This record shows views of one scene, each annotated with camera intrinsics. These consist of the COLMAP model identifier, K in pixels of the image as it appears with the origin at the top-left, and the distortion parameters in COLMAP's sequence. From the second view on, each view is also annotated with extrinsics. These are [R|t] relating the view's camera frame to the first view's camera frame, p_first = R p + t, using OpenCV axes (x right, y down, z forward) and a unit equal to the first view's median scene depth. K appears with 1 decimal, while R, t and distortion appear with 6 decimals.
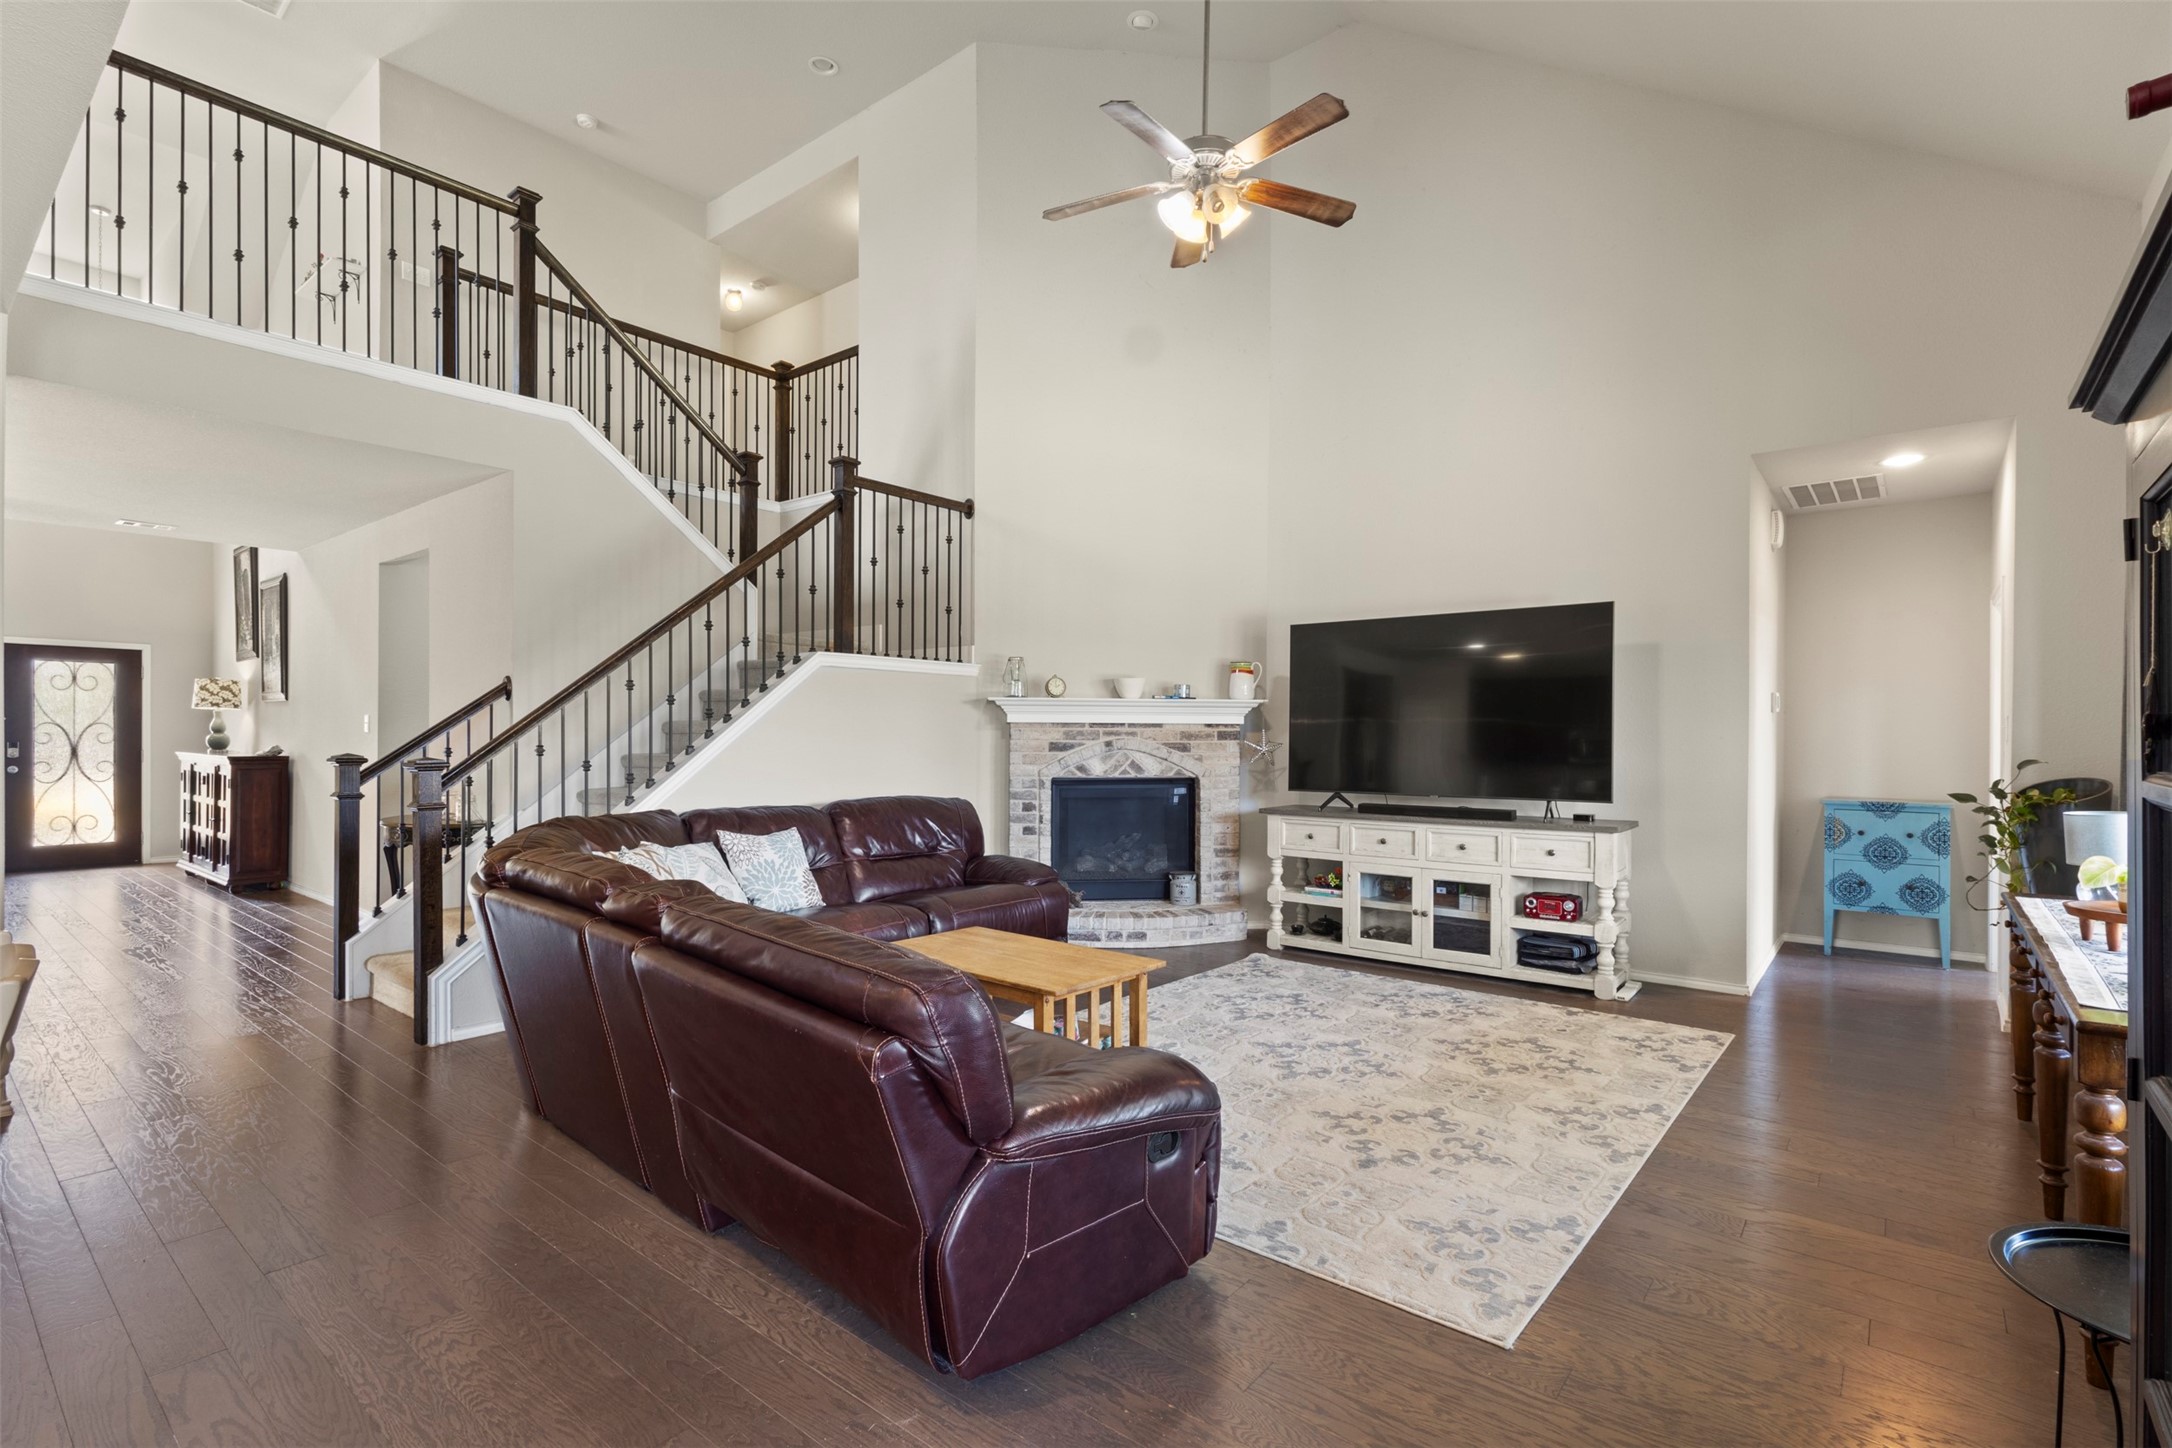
lens RADIAL K [[1000.2, 0, 1082.8], [0, 1000.2, 736.1], [0, 0, 1]] dist [-0.000397, 0.000629]
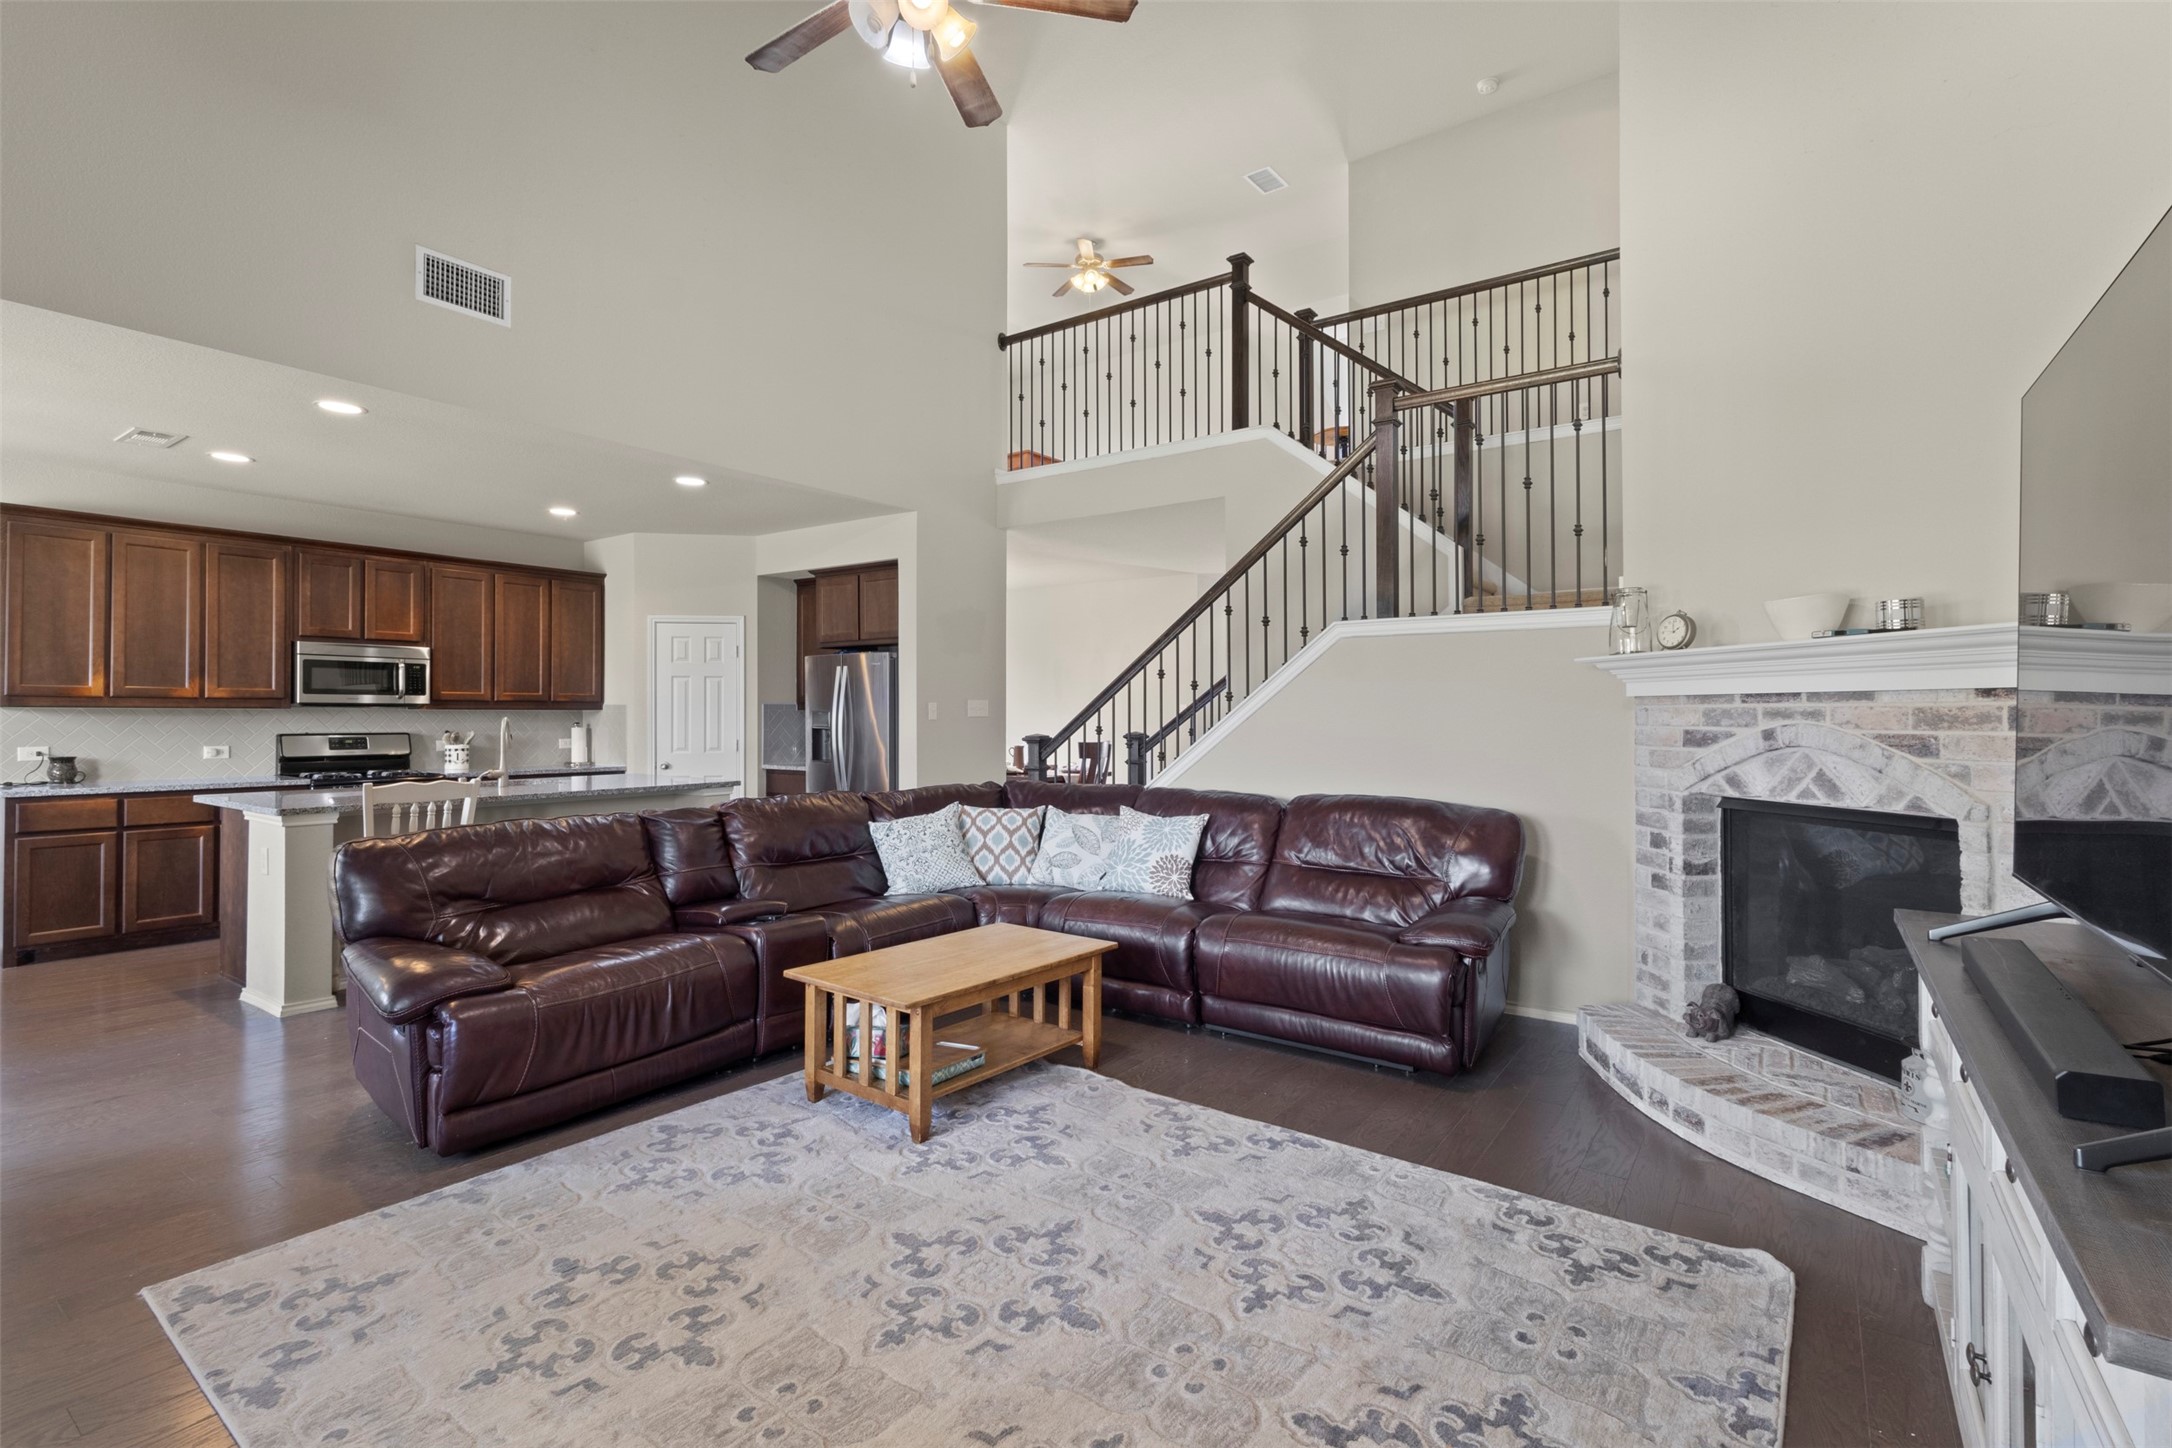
lens RADIAL K [[1000.2, 0, 1078.4], [0, 1000.2, 708.5], [0, 0, 1]] dist [-0.000397, 0.000629]
pose [[0.067064, -0.011817, -0.997679, 0.578559], [-0.003016, 0.999923, -0.012046, 0.001994], [0.997744, 0.003817, 0.067023, 0.713567]]
